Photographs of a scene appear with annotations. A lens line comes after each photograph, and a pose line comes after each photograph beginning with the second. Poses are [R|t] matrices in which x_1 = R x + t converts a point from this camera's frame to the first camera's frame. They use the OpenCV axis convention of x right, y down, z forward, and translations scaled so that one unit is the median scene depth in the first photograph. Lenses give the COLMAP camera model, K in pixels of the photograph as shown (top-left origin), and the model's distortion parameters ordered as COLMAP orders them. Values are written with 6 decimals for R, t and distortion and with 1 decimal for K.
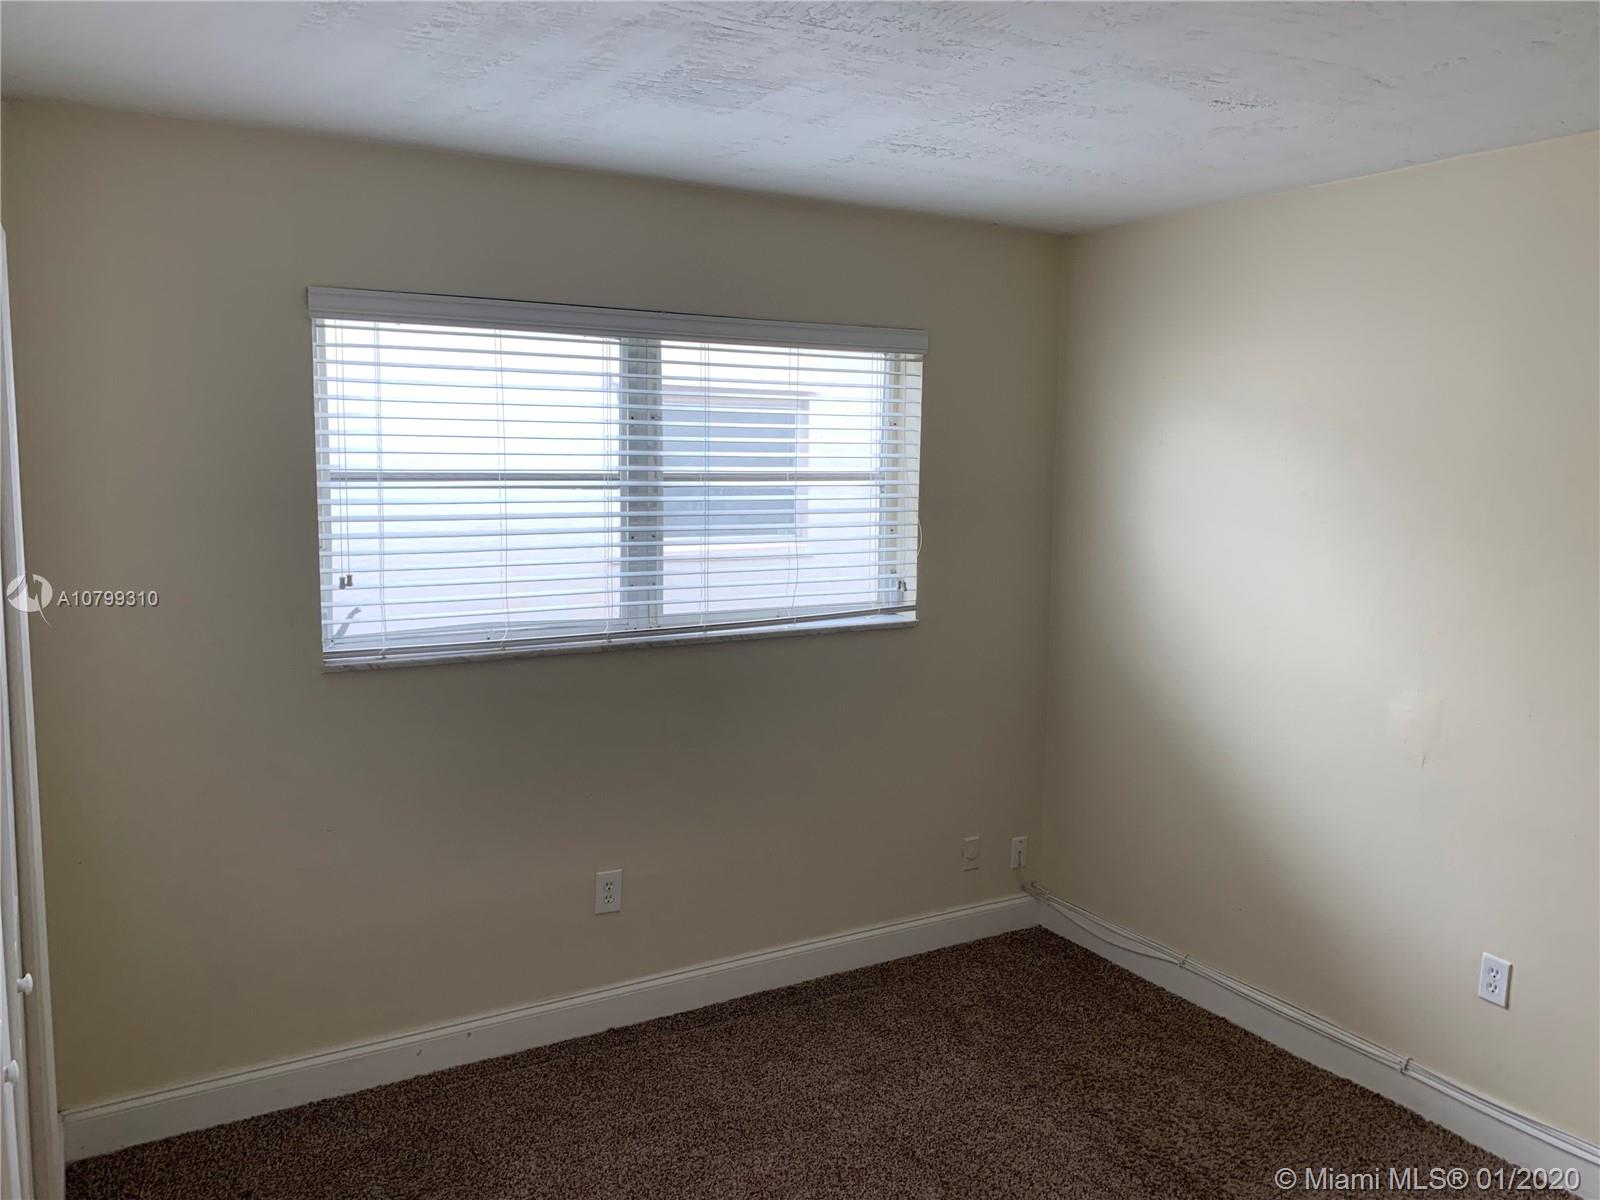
lens RADIAL K [[1299.2, 0, 800.0], [0, 1299.2, 600.0], [0, 0, 1]] dist [-0.012864, -0.009102]
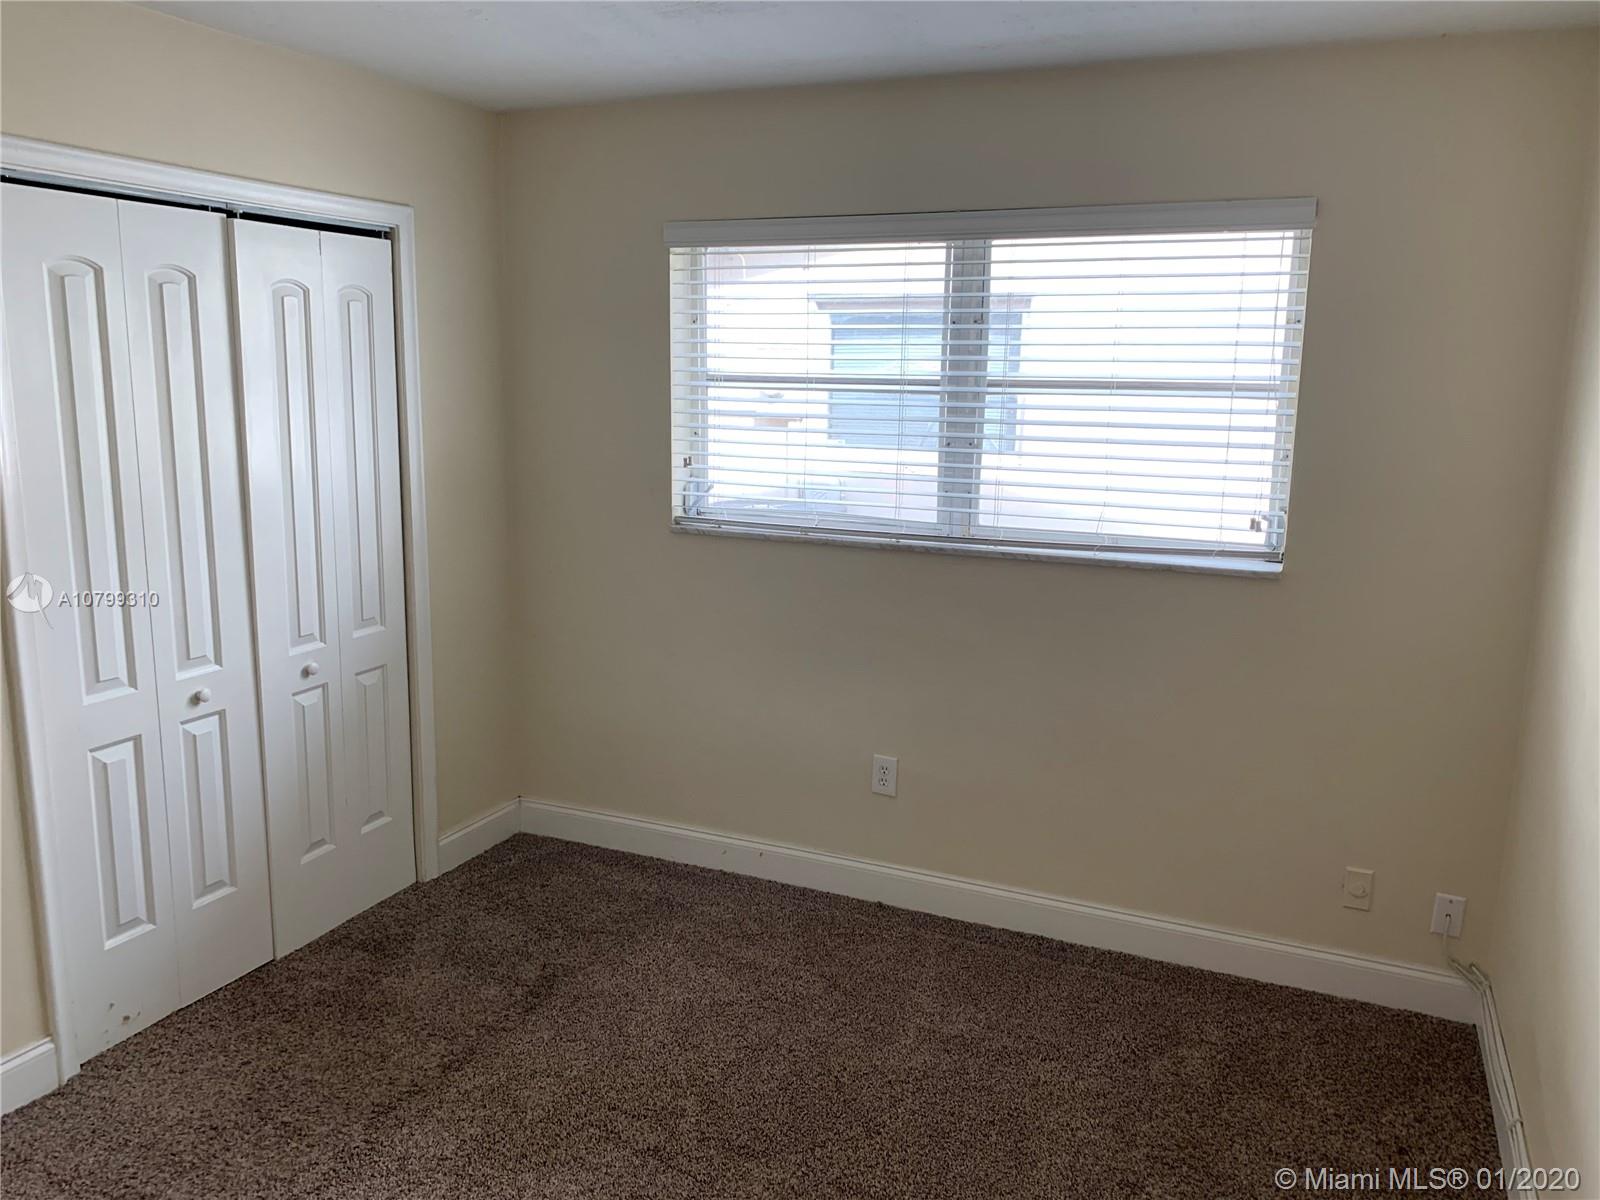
lens RADIAL K [[1225.4, 0, 800.0], [0, 1225.4, 600.0], [0, 0, 1]] dist [0.046013, -0.119910]
pose [[0.545904, 0.158673, -0.822686, 0.609799], [-0.098645, 0.987246, 0.124955, -0.035724], [0.832021, 0.012940, 0.554594, 0.378115]]
